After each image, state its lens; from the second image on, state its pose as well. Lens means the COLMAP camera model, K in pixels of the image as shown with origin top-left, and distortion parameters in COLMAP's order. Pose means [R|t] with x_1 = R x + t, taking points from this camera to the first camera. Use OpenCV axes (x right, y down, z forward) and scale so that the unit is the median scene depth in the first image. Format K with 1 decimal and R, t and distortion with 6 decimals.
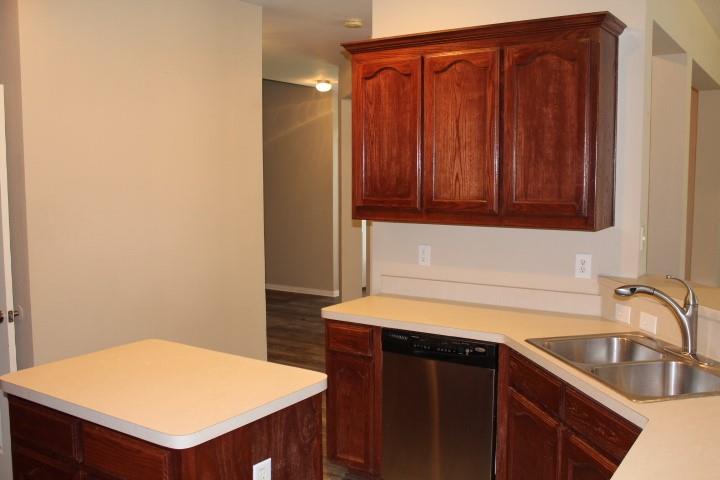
lens RADIAL K [[686.9, 0, 365.6], [0, 686.9, 238.2], [0, 0, 1]] dist [-0.143100, 0.145497]
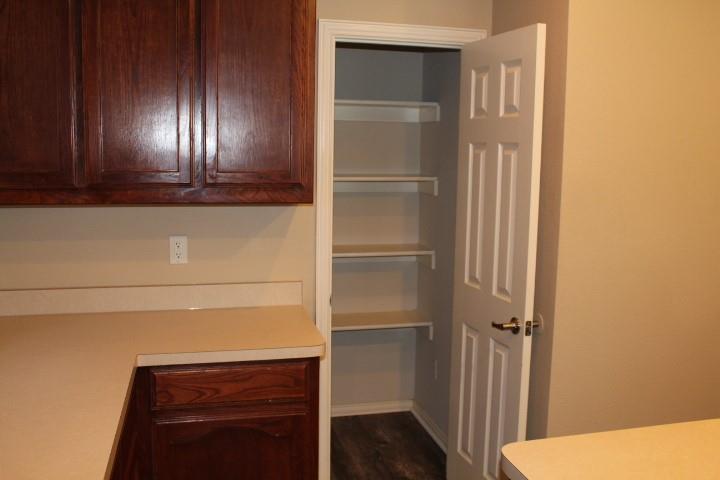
lens RADIAL K [[686.9, 0, 365.6], [0, 686.9, 238.2], [0, 0, 1]] dist [-0.143100, 0.145497]
pose [[0.737470, 0.103103, -0.667464, -0.159465], [-0.080243, 0.994655, 0.064985, -0.022261], [0.670596, 0.005635, 0.741801, 0.294286]]
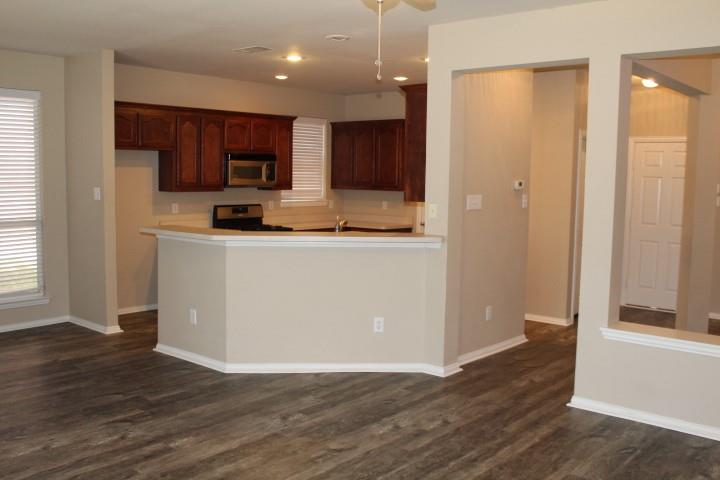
lens RADIAL K [[686.9, 0, 365.6], [0, 686.9, 238.2], [0, 0, 1]] dist [-0.143100, 0.145497]
pose [[-0.118772, 0.088947, -0.988929, 2.073578], [-0.106780, 0.989059, 0.101783, -0.085569], [0.987163, 0.117687, -0.107975, 1.035548]]
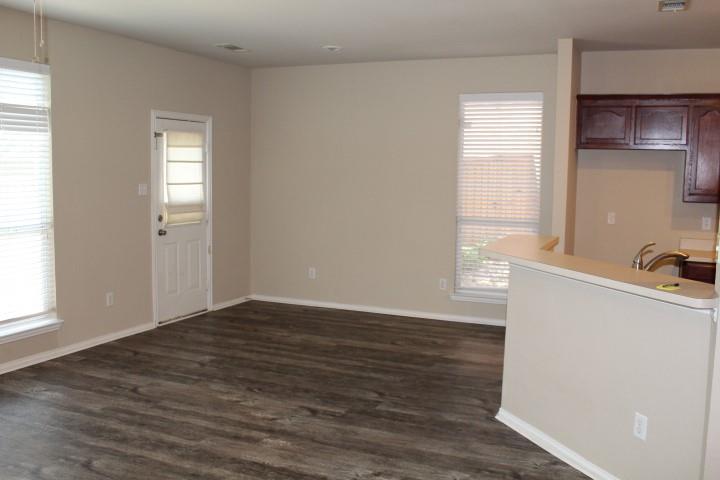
lens RADIAL K [[686.9, 0, 365.6], [0, 686.9, 238.2], [0, 0, 1]] dist [-0.143100, 0.145497]
pose [[-0.983731, -0.000967, -0.179645, 1.007154], [-0.036458, 0.980251, 0.194367, -0.160314], [0.175909, 0.197754, -0.964339, 1.741792]]
